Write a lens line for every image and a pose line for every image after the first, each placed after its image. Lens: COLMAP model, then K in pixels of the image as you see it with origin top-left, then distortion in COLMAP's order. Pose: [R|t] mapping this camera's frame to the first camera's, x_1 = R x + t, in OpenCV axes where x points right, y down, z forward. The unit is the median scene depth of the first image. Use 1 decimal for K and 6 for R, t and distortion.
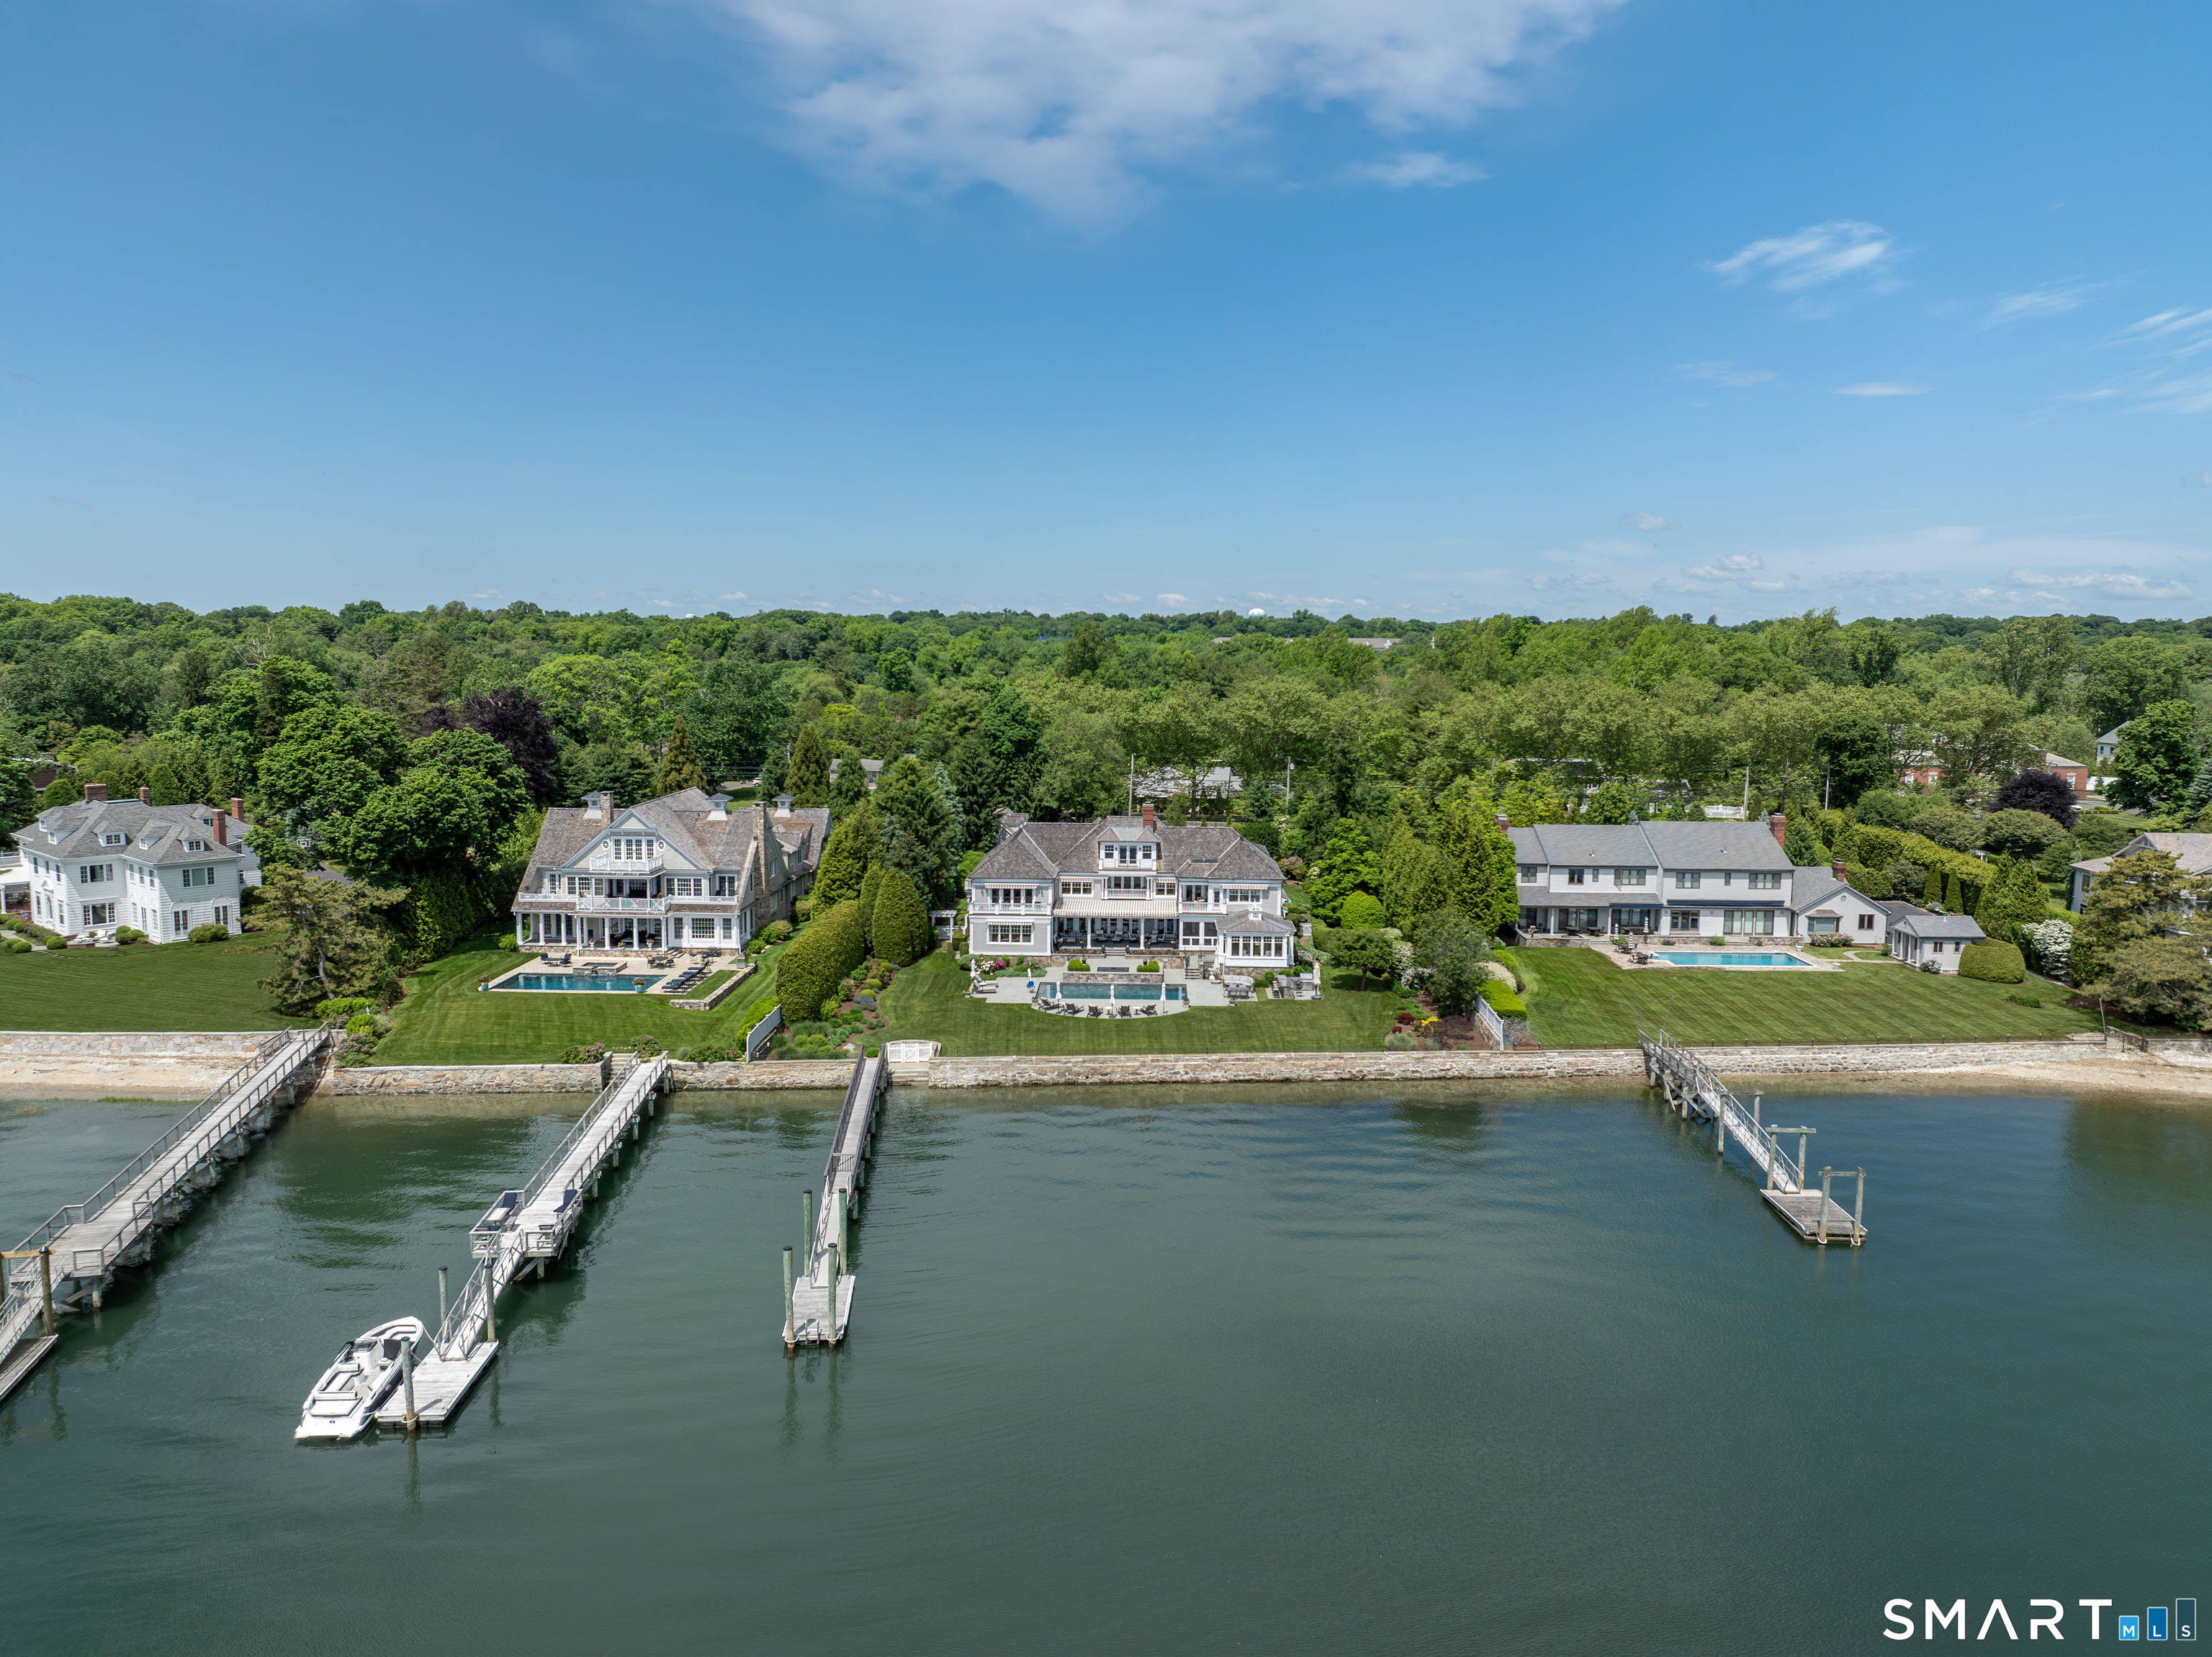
lens RADIAL K [[1544.8, 0, 1109.5], [0, 1544.8, 816.3], [0, 0, 1]] dist [-0.005518, -0.006875]
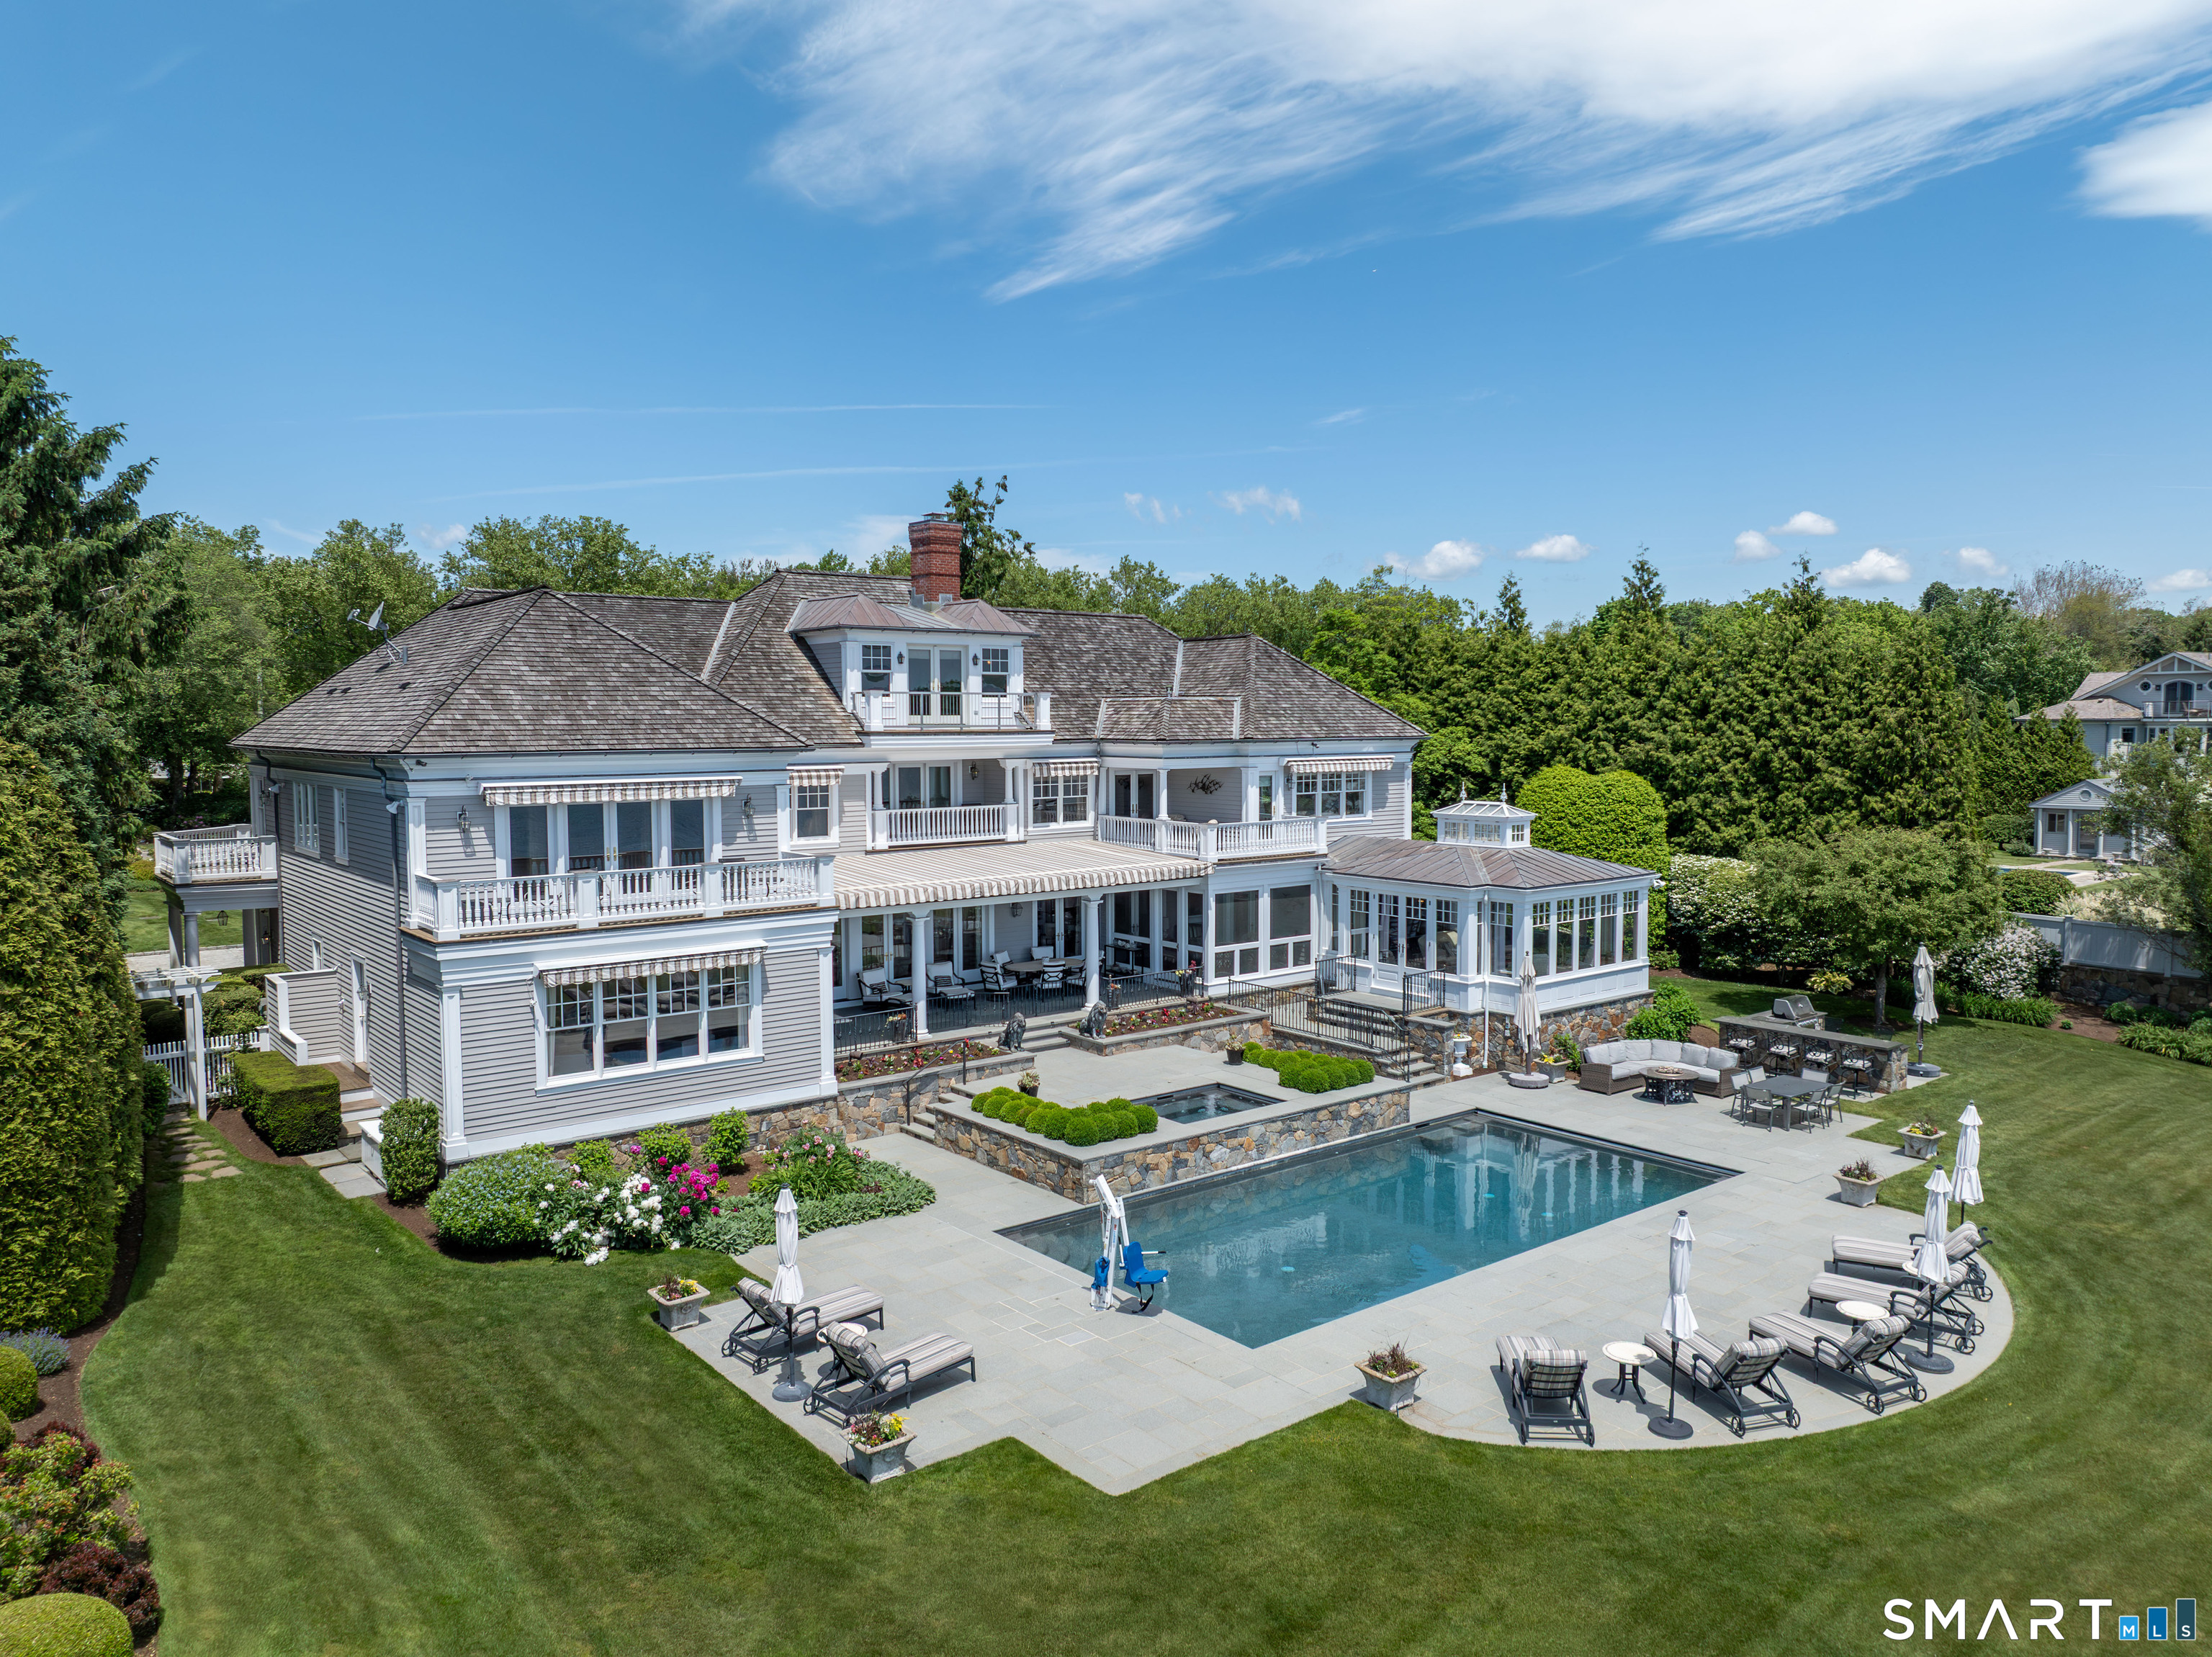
lens RADIAL K [[1544.8, 0, 1109.5], [0, 1544.8, 816.3], [0, 0, 1]] dist [-0.005518, -0.006875]
pose [[0.762049, -0.053321, 0.645321, -0.148042], [0.083581, 0.996366, -0.016373, 0.058111], [-0.642103, 0.066414, 0.763736, 0.809534]]
